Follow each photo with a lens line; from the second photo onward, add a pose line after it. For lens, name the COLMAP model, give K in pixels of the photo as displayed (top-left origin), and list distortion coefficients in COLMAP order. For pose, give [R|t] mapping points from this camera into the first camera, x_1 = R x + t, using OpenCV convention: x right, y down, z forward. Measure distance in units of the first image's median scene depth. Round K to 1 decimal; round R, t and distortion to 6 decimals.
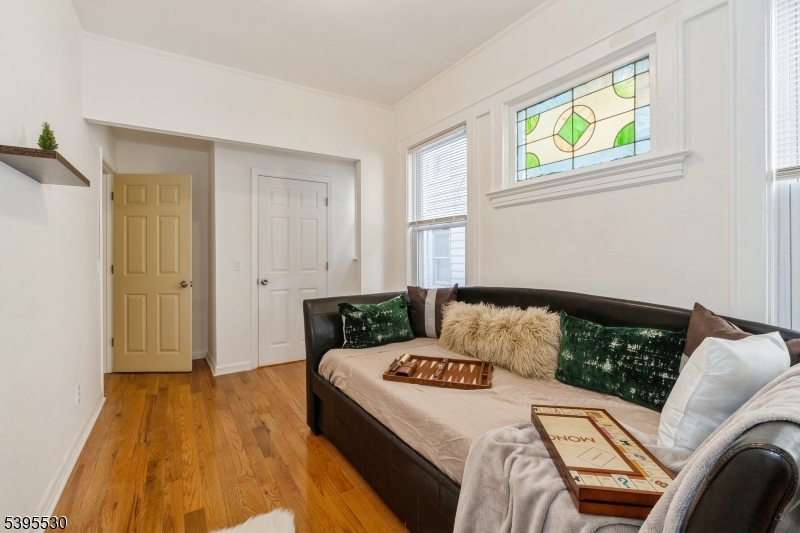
lens RADIAL K [[362.7, 0, 400.0], [0, 362.7, 266.5], [0, 0, 1]] dist [0.003370, 0.000604]
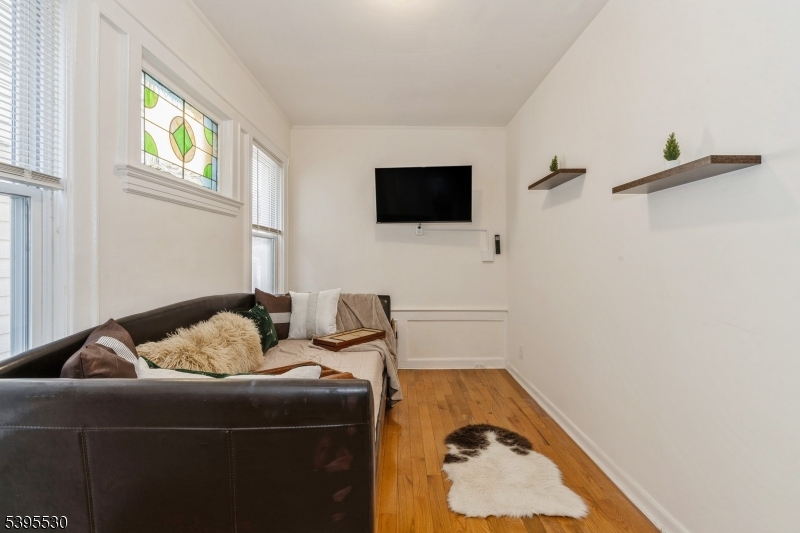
lens RADIAL K [[364.1, 0, 399.7], [0, 364.1, 263.1], [0, 0, 1]] dist [-0.011555, 0.000568]
pose [[-0.839292, -0.003667, 0.543668, -0.582149], [0.014295, 0.999483, 0.028810, -0.050023], [-0.543492, 0.031952, -0.838806, 1.507016]]
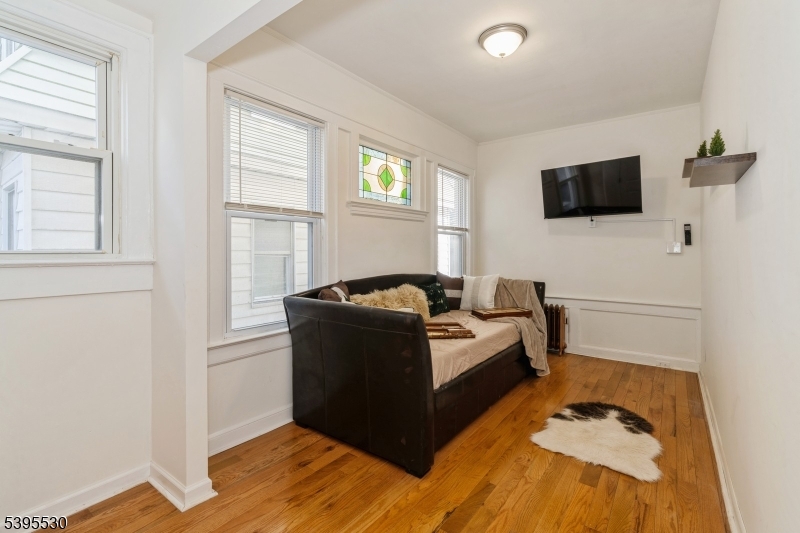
lens RADIAL K [[349.7, 0, 400.0], [0, 349.7, 266.5], [0, 0, 1]] dist [-0.009781, 0.000217]
pose [[-0.343384, -0.039090, 0.938381, -1.058234], [0.022787, 0.998493, 0.049933, -0.047690], [-0.938919, 0.038528, -0.341976, 1.481322]]
